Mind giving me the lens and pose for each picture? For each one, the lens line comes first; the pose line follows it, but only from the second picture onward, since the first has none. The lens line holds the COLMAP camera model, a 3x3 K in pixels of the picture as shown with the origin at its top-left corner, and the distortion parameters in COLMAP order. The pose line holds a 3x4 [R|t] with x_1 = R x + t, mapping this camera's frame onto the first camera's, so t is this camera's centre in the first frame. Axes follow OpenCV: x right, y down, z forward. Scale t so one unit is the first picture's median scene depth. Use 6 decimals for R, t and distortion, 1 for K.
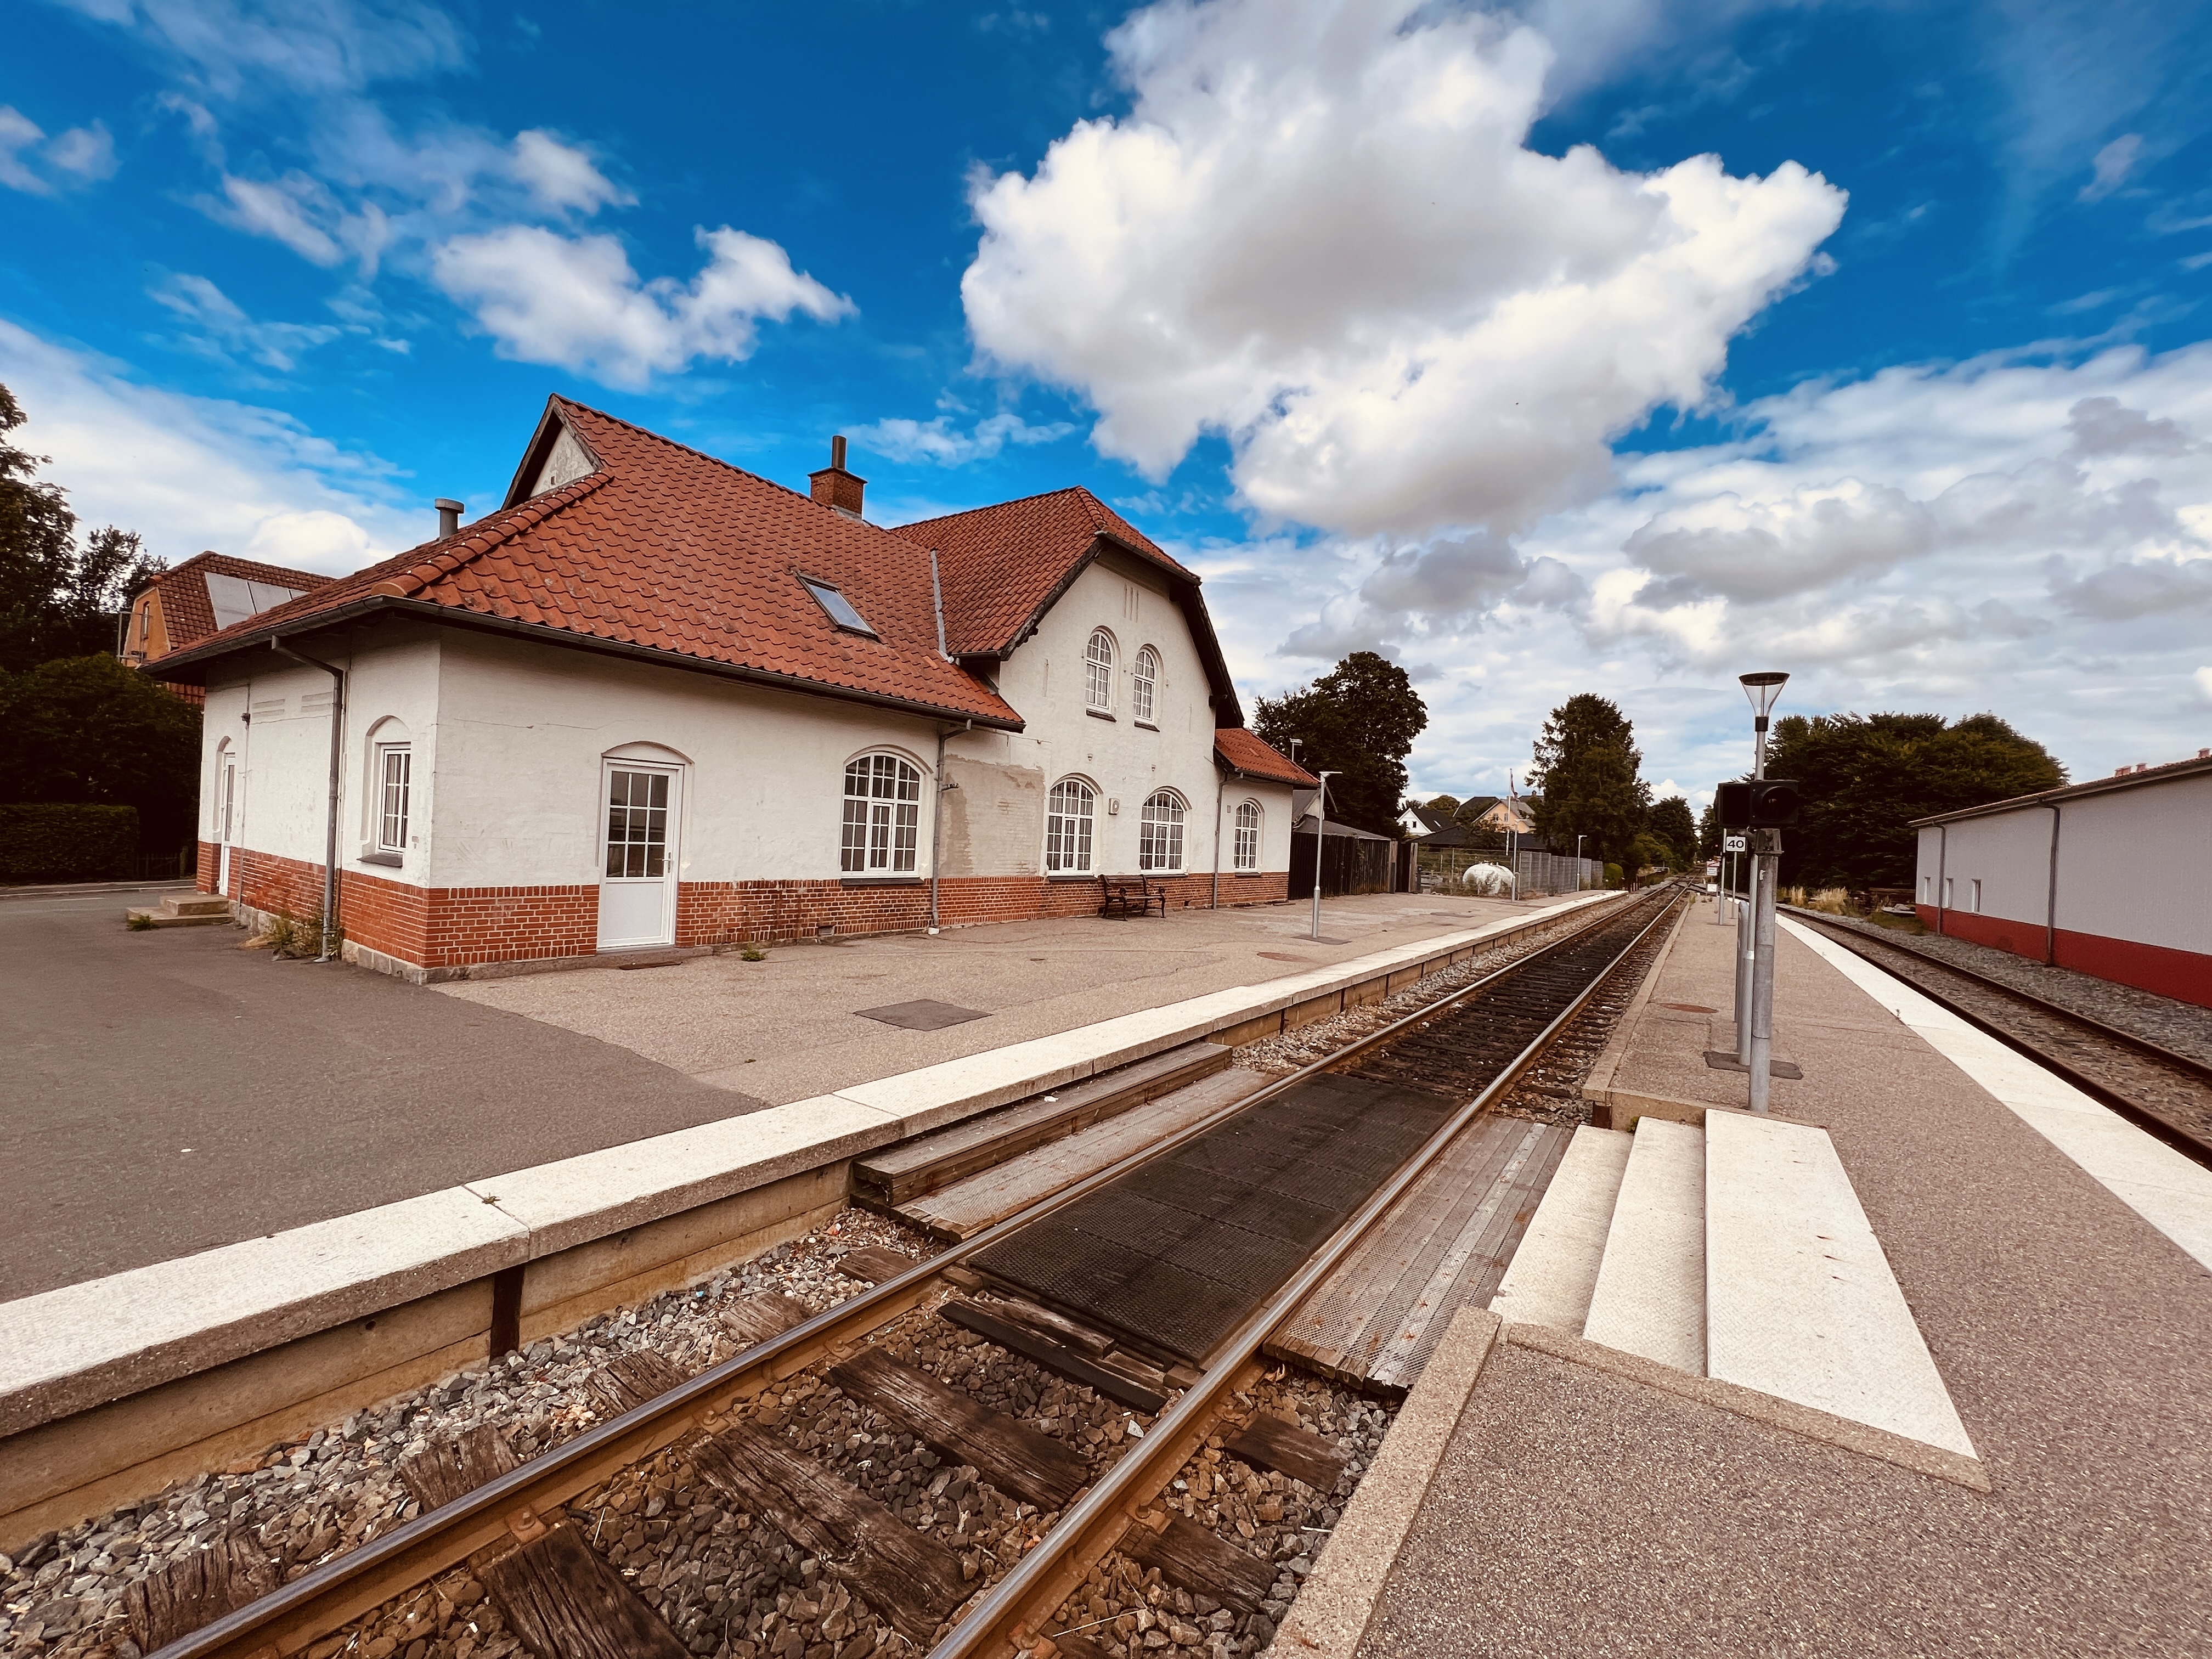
lens RADIAL K [[891.0, 0, 1105.7], [0, 891.0, 833.1], [0, 0, 1]] dist [-0.001178, 0.000274]
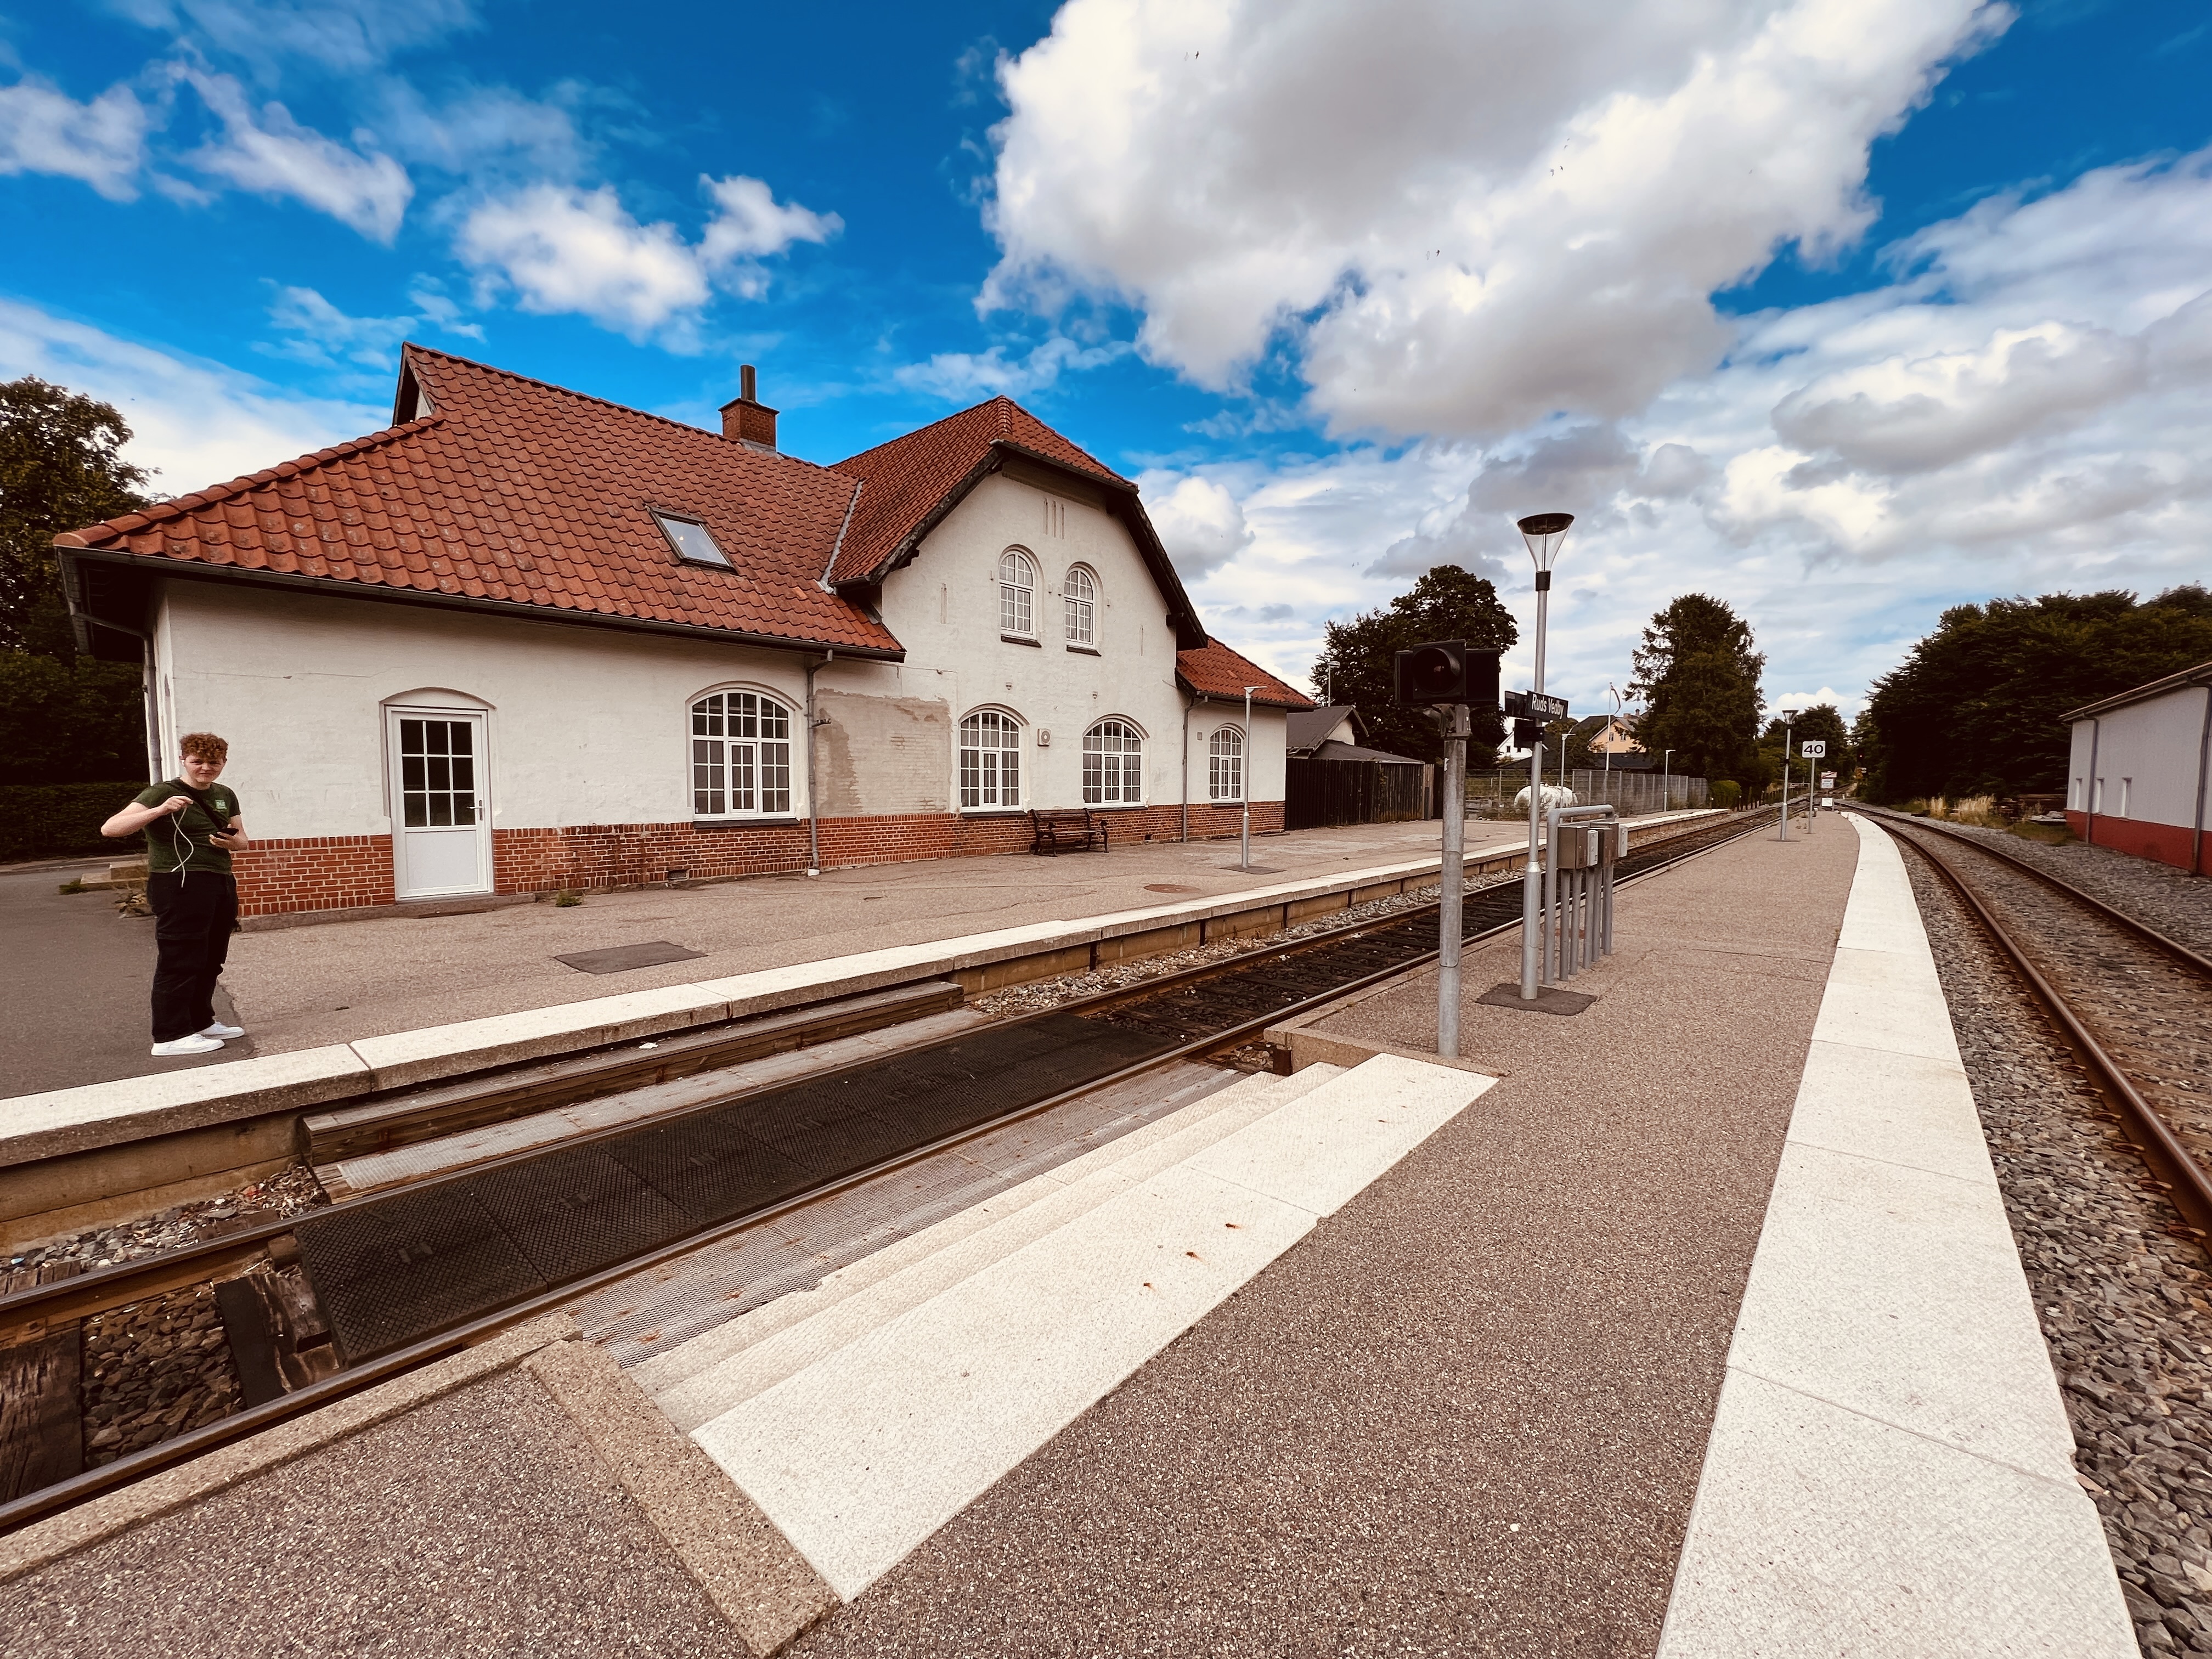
lens RADIAL K [[891.0, 0, 1105.7], [0, 891.0, 833.1], [0, 0, 1]] dist [-0.001178, 0.000274]
pose [[0.991885, -0.035698, -0.122026, 0.196872], [0.043461, 0.997157, 0.061561, 0.017130], [0.119481, -0.066365, 0.990616, 0.062979]]
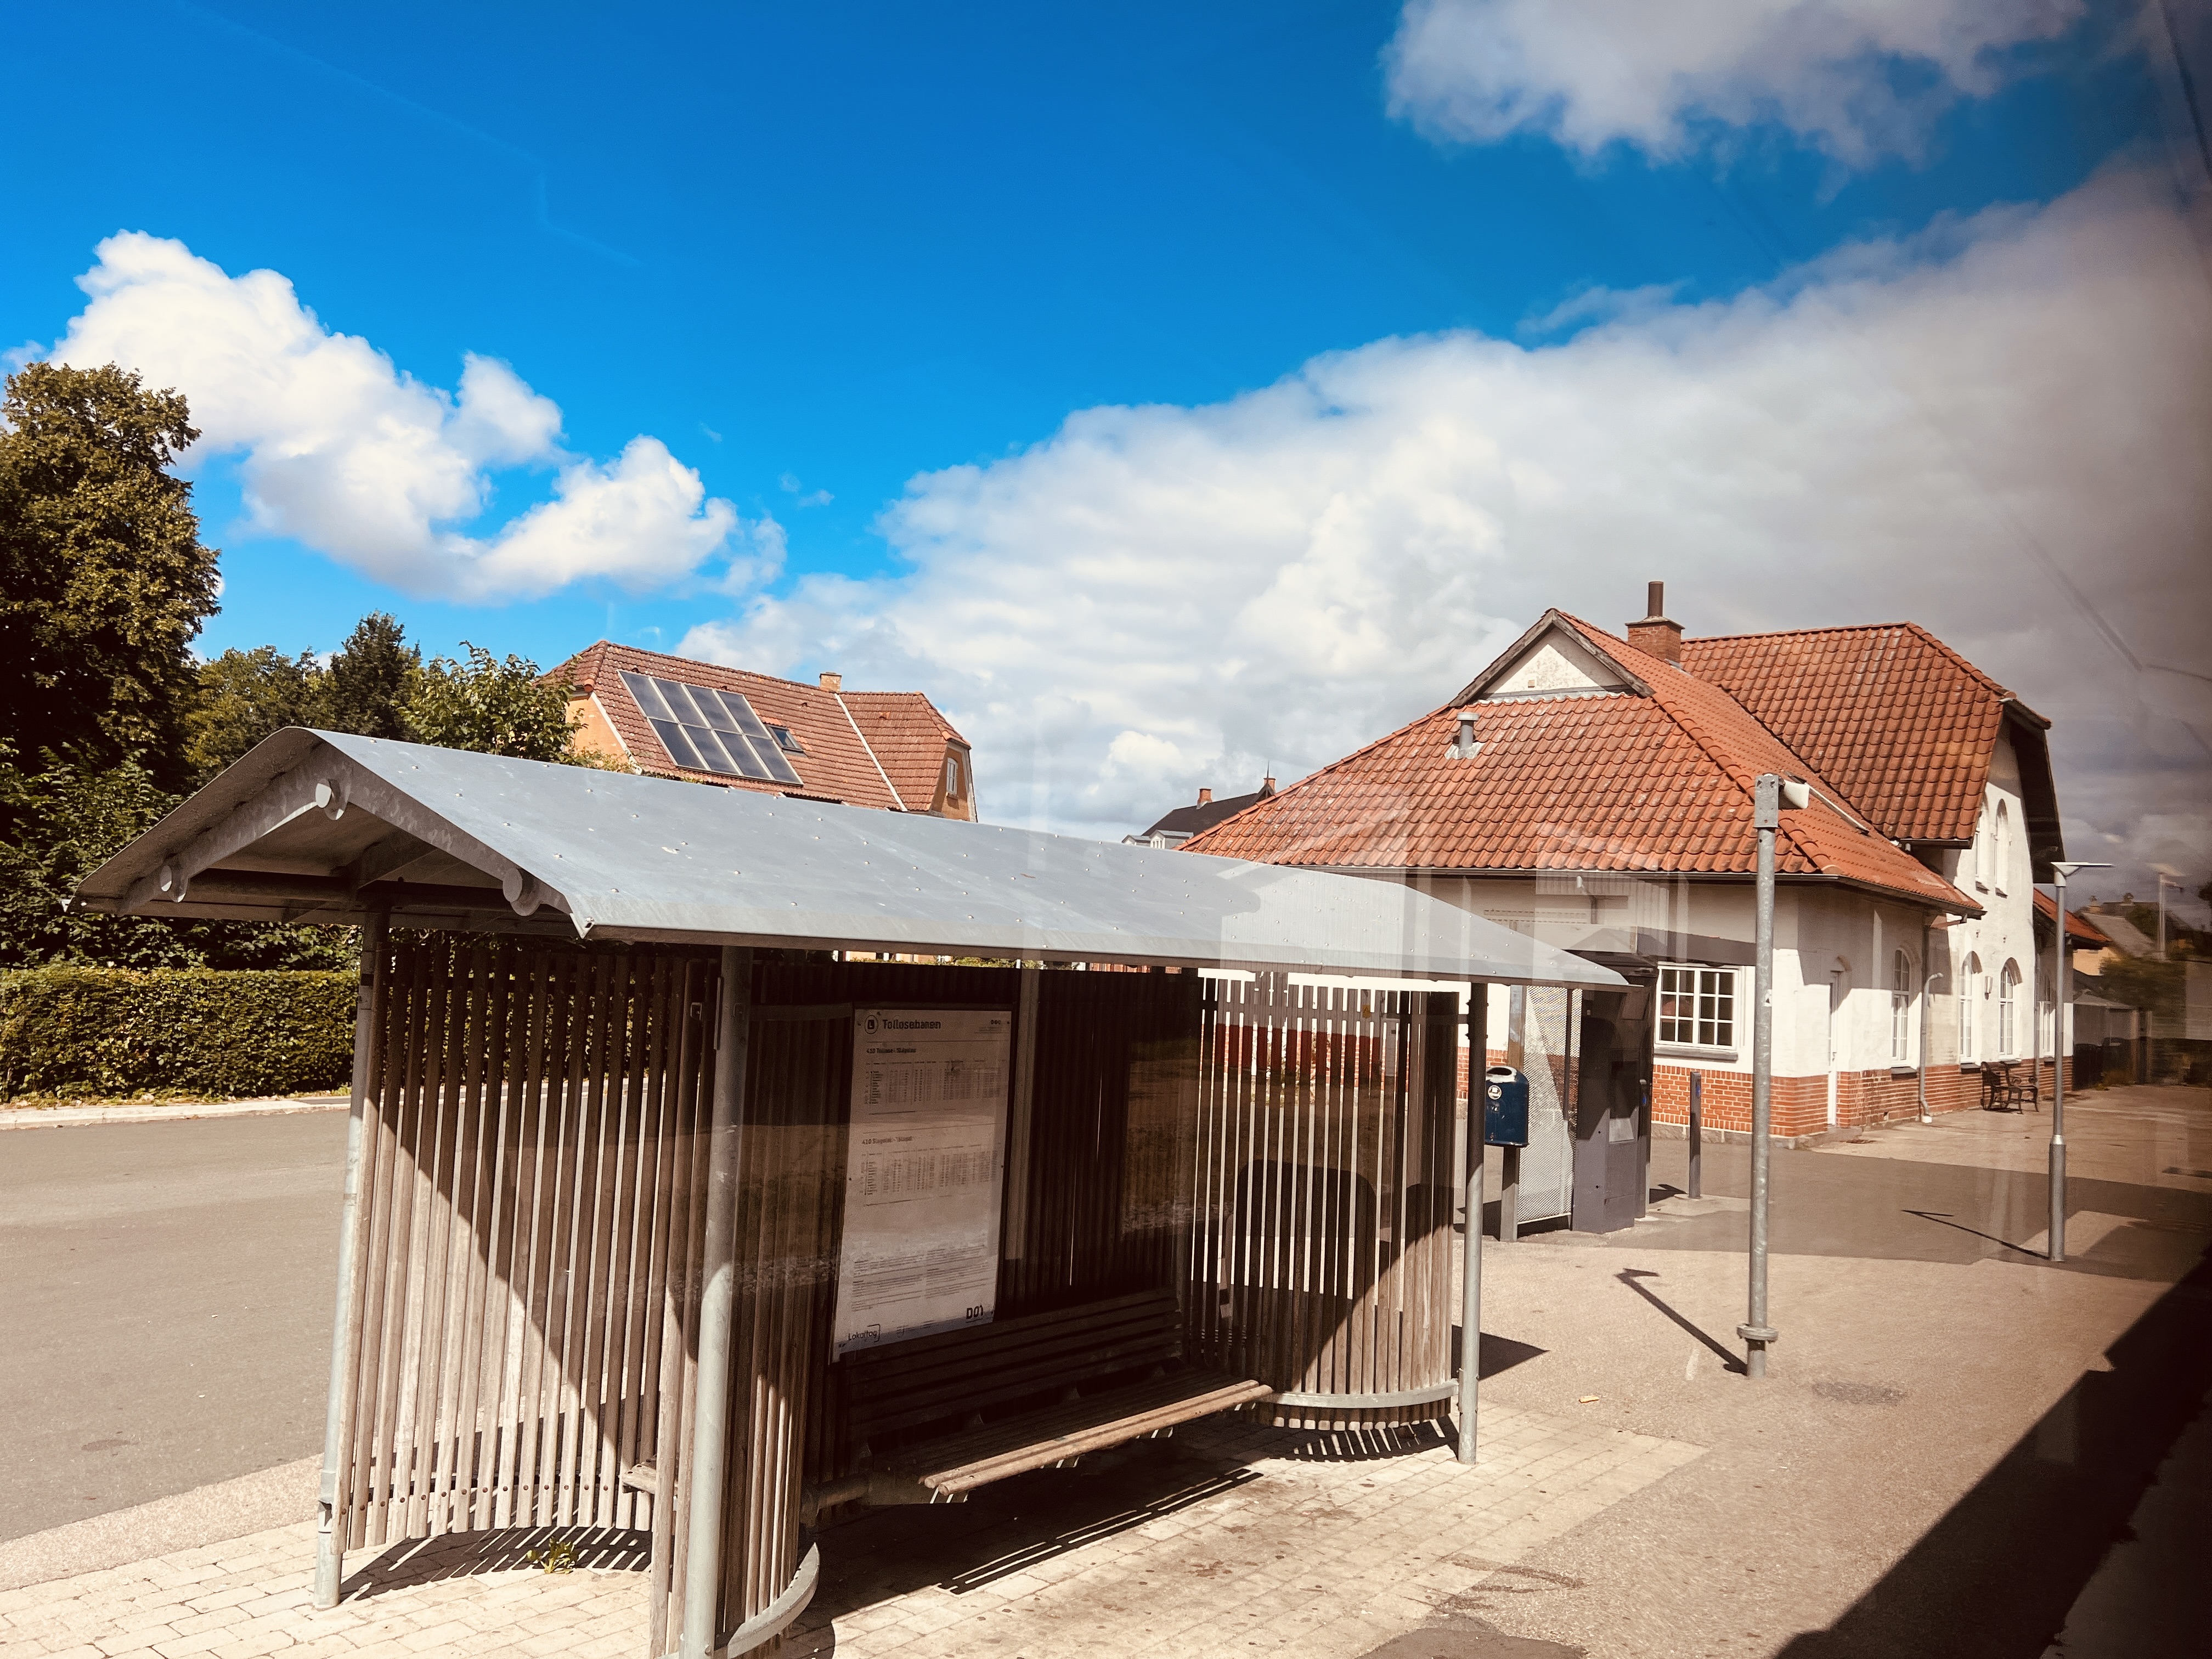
lens RADIAL K [[1720.6, 0, 1104.5], [0, 1720.6, 866.2], [0, 0, 1]] dist [0.027677, -0.004057]
pose [[0.998346, -0.010045, -0.056604, -0.818711], [0.006426, 0.997945, -0.063747, -0.046999], [0.057128, 0.063278, 0.996360, -0.837684]]
